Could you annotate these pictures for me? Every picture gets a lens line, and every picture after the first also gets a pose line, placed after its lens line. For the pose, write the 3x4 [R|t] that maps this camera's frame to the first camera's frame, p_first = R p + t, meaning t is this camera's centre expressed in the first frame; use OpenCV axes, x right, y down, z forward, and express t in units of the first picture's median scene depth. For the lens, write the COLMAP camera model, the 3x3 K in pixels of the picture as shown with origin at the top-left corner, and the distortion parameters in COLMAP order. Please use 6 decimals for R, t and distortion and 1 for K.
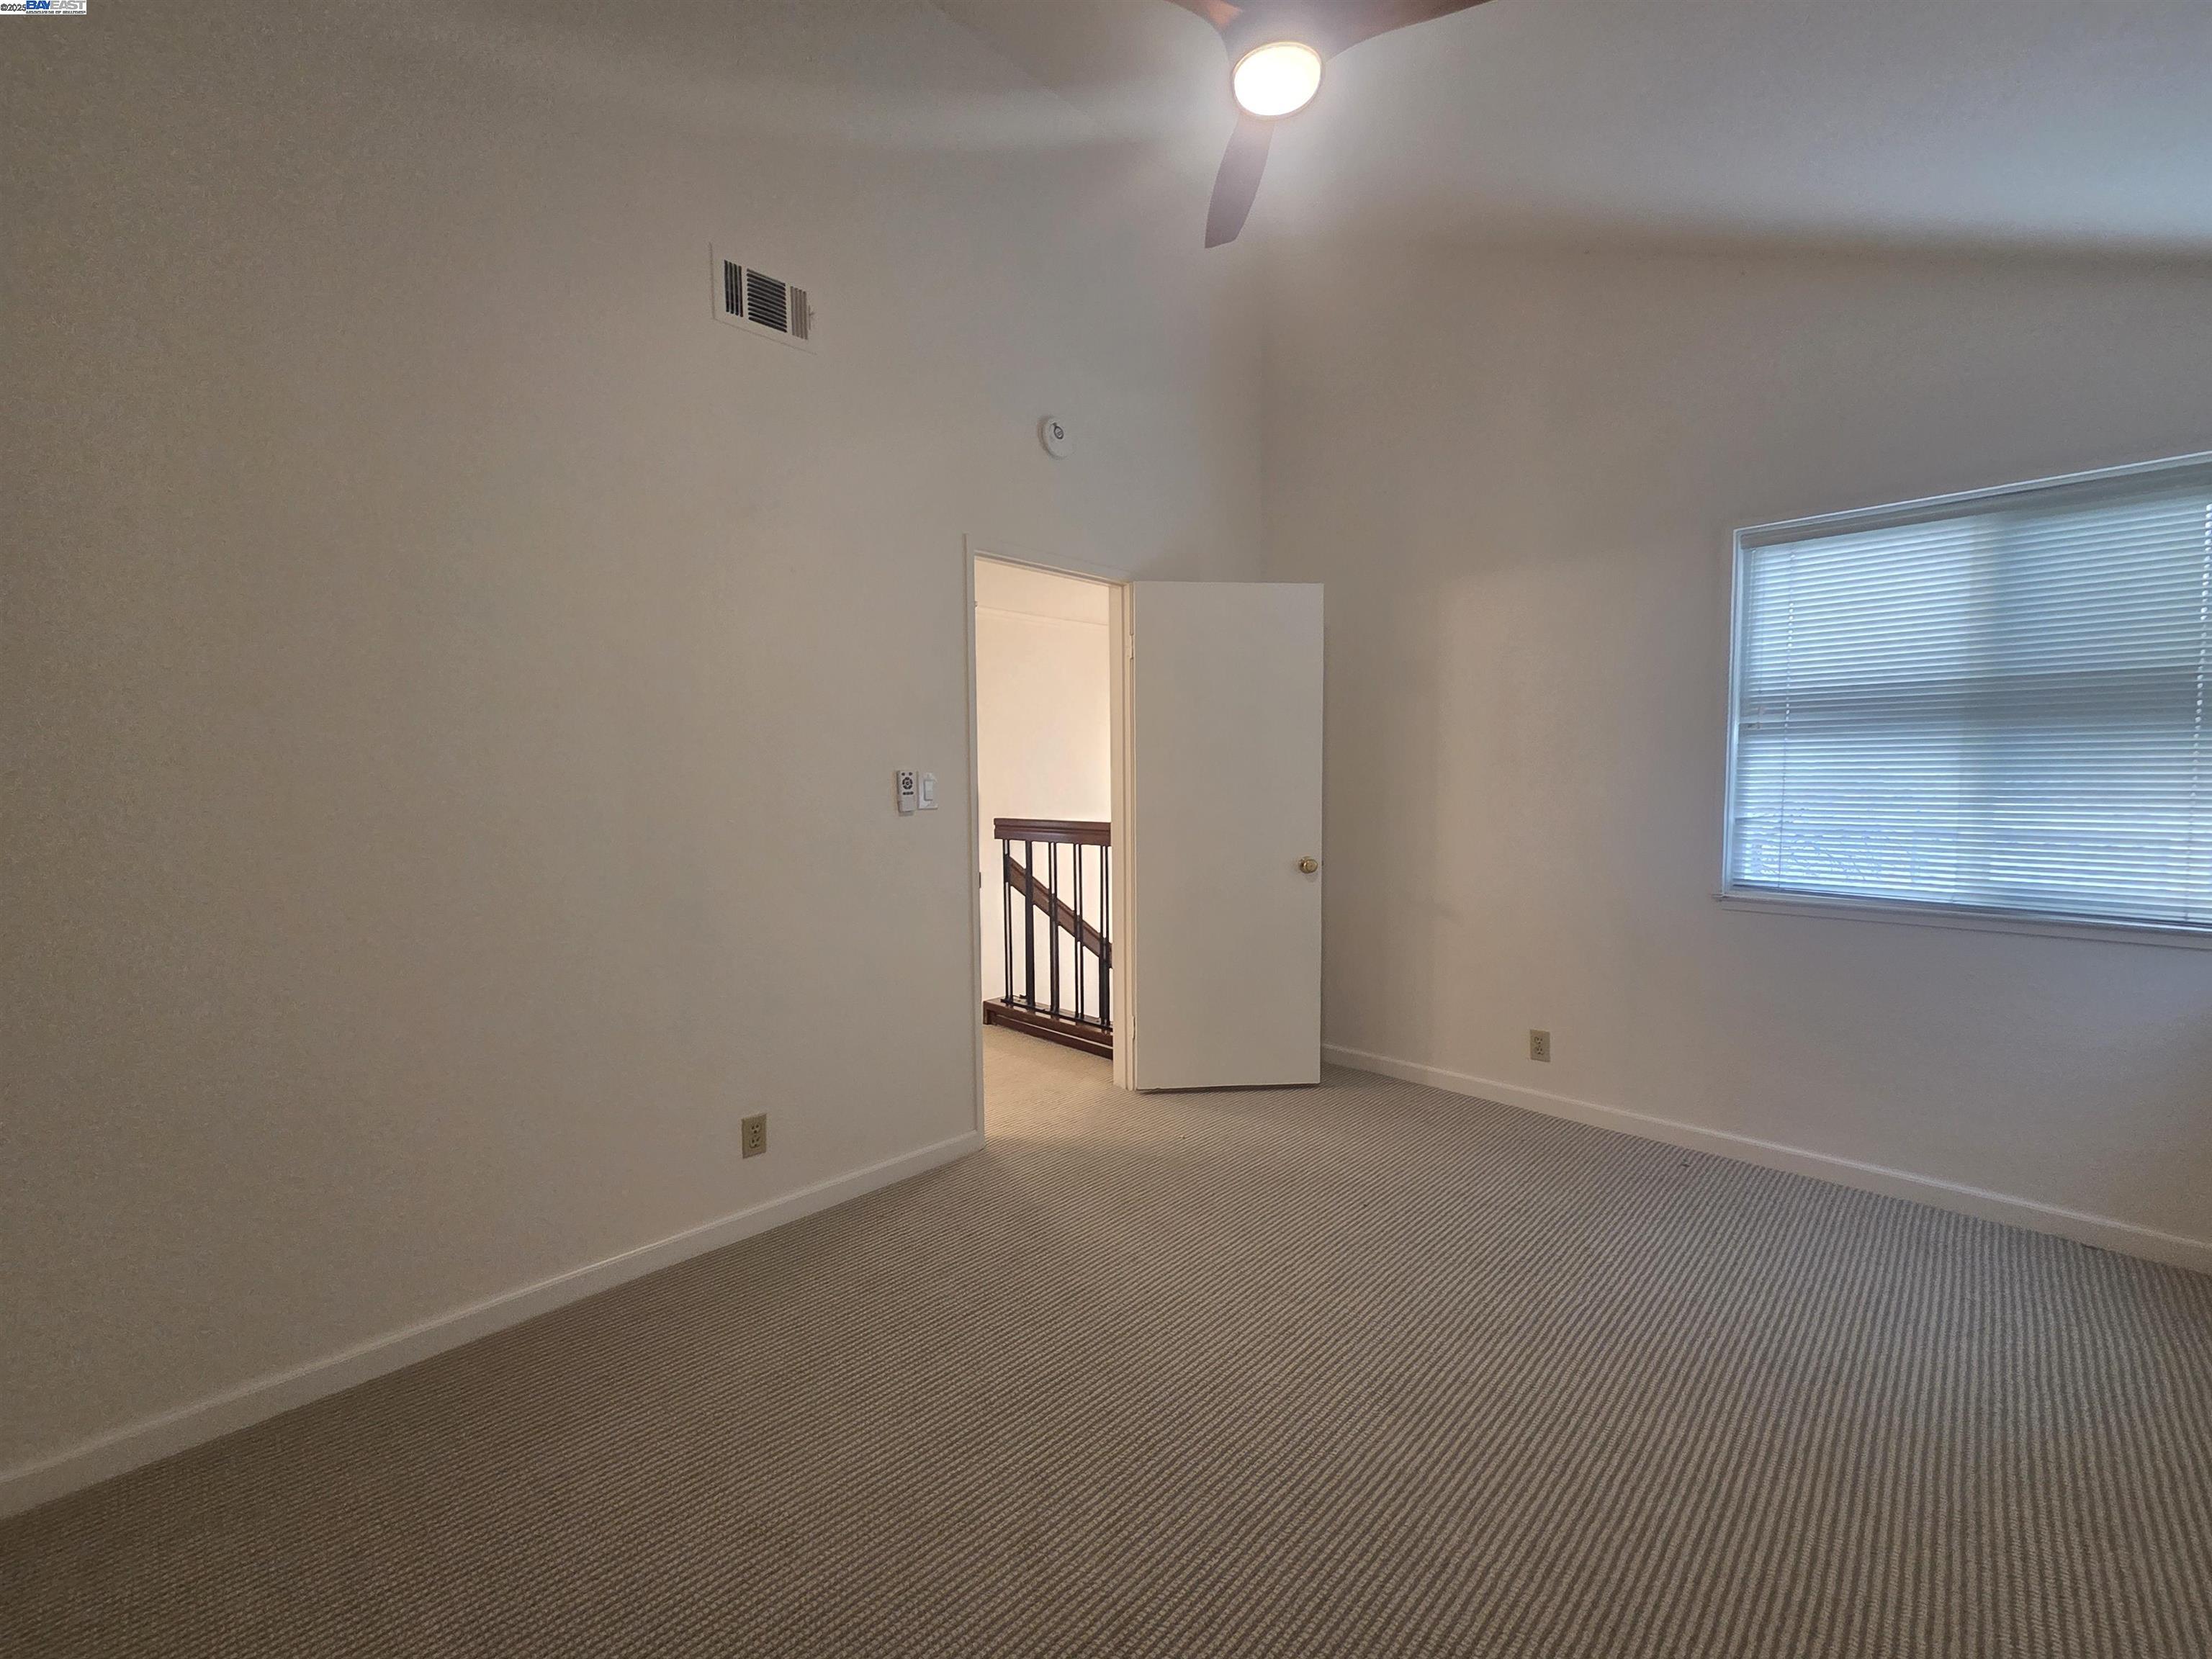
lens RADIAL K [[903.7, 0, 1103.2], [0, 903.7, 844.7], [0, 0, 1]] dist [0.005119, -0.001420]
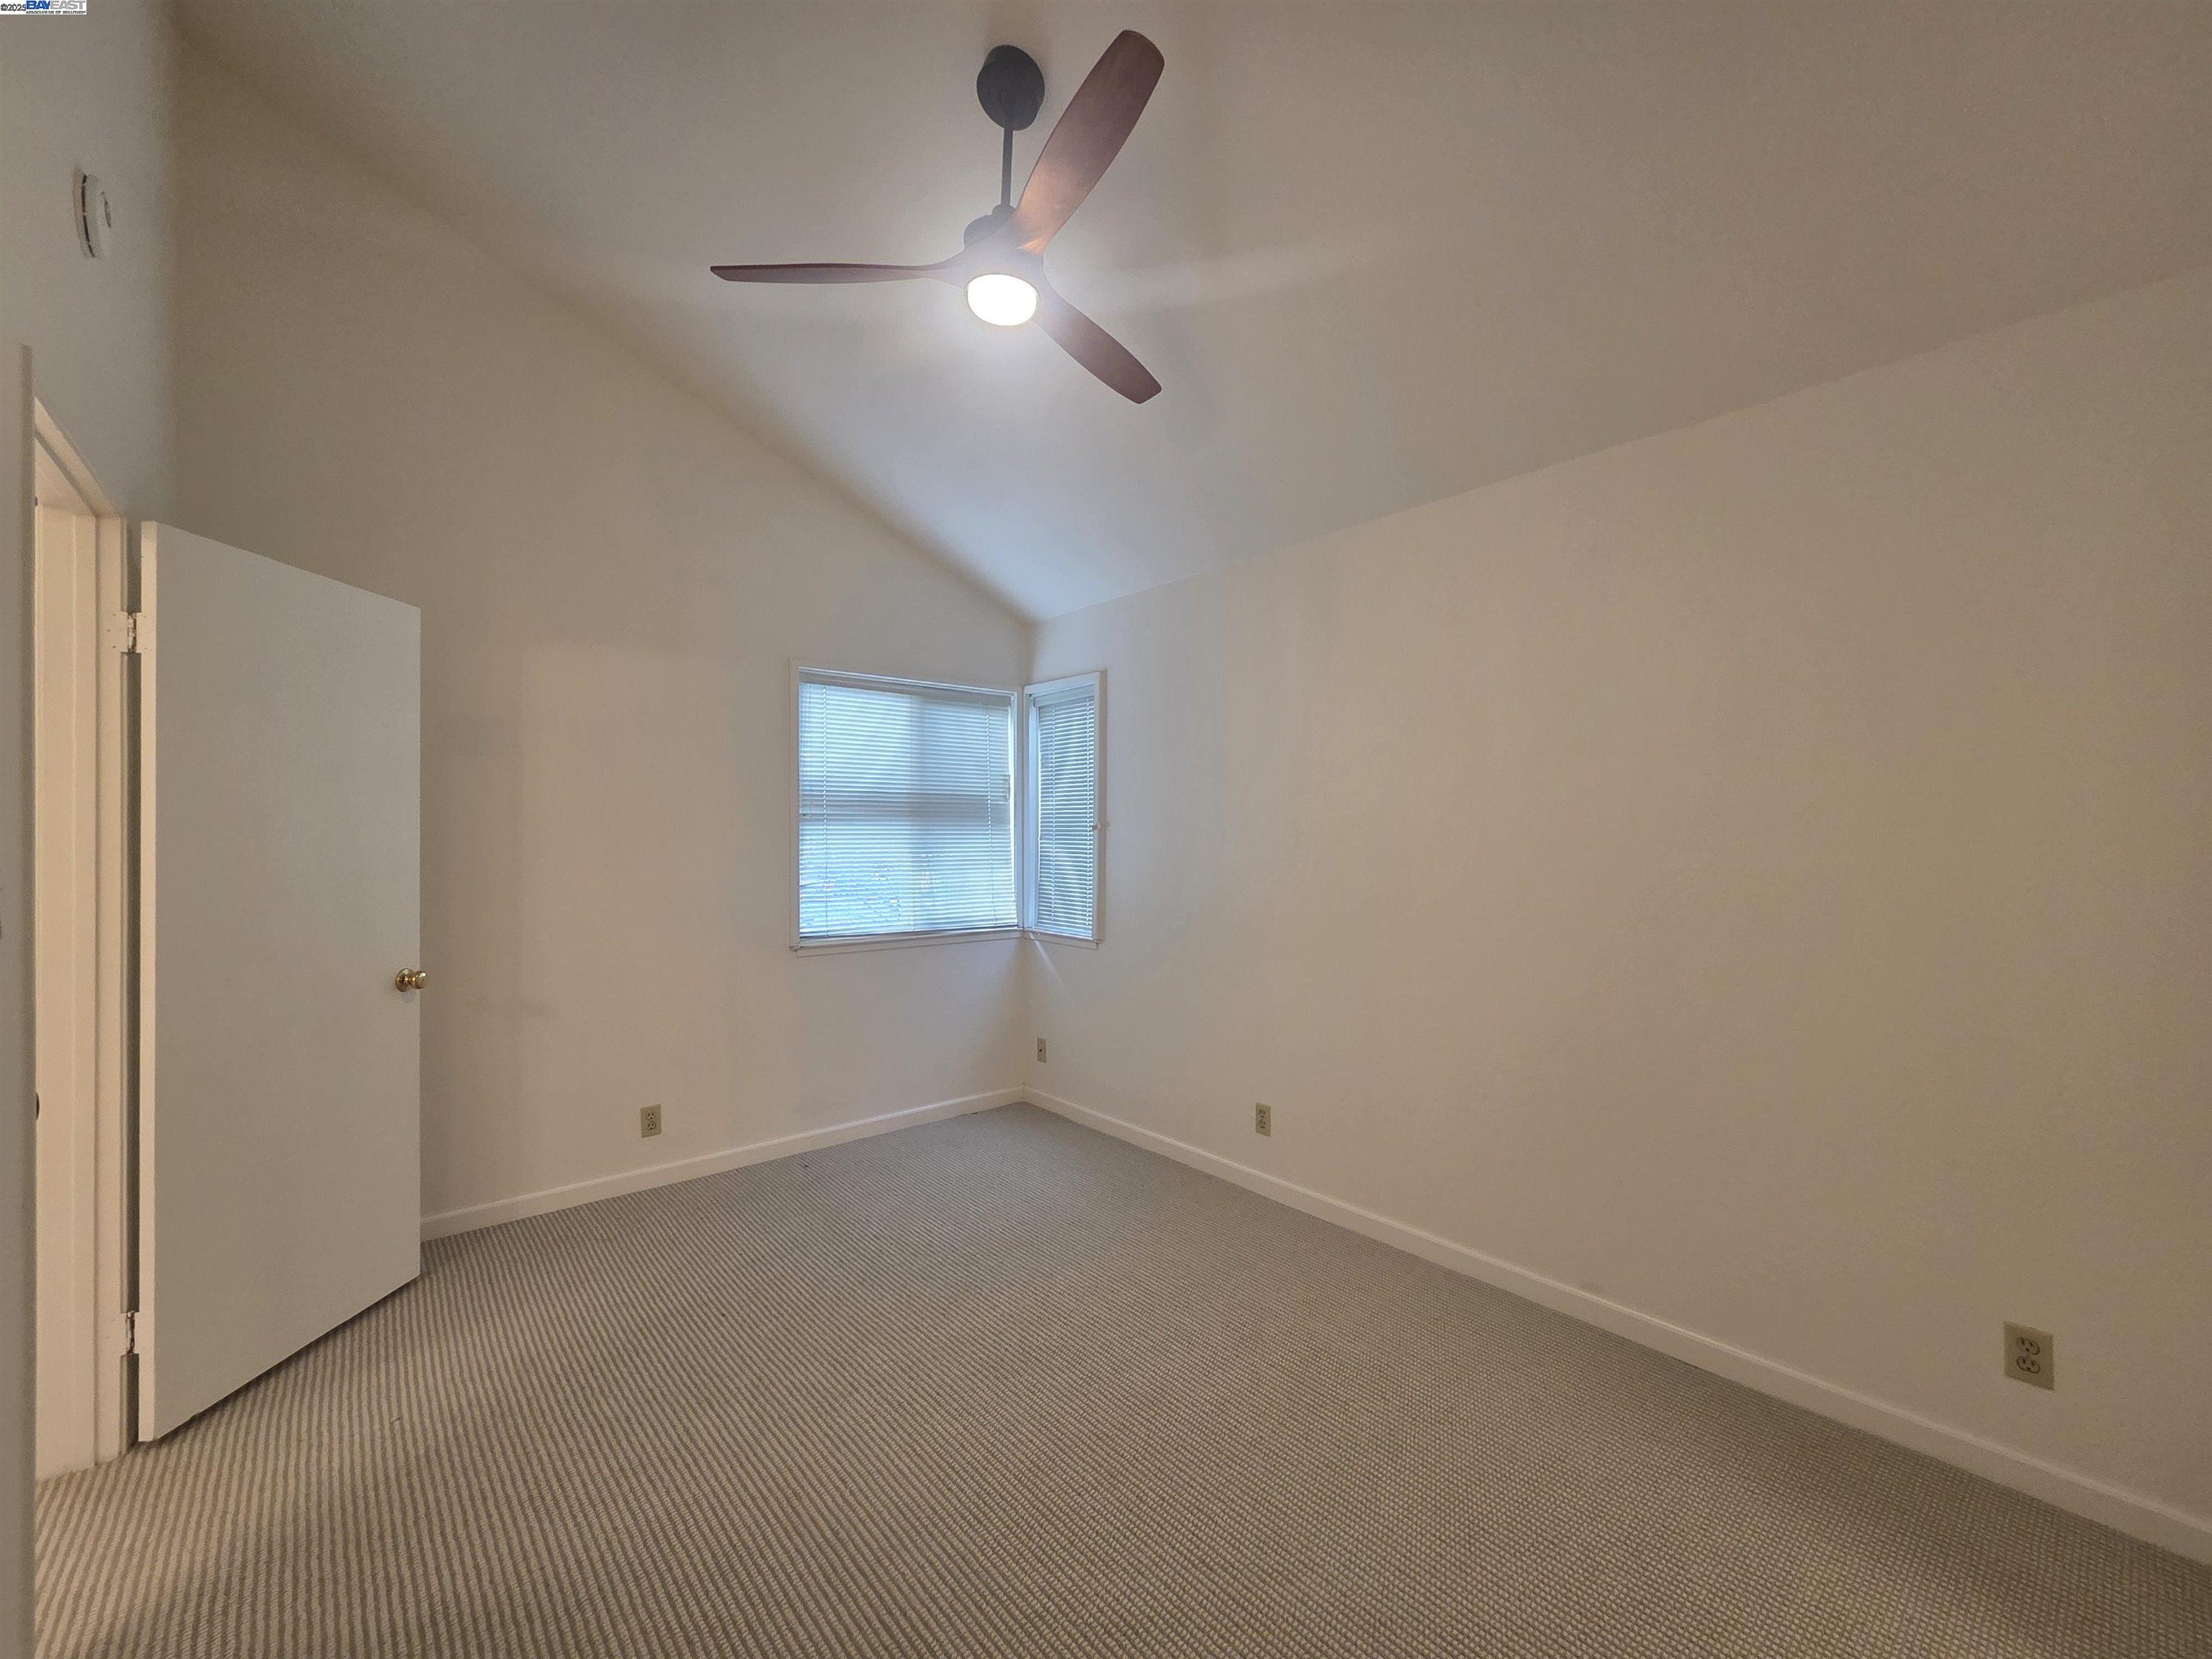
lens RADIAL K [[903.7, 0, 1090.9], [0, 903.7, 830.7], [0, 0, 1]] dist [0.005119, -0.001420]
pose [[0.099974, 0.007768, 0.994960, -0.528947], [0.071026, 0.997363, -0.014924, -0.056455], [-0.992452, 0.072160, 0.099159, 0.430074]]
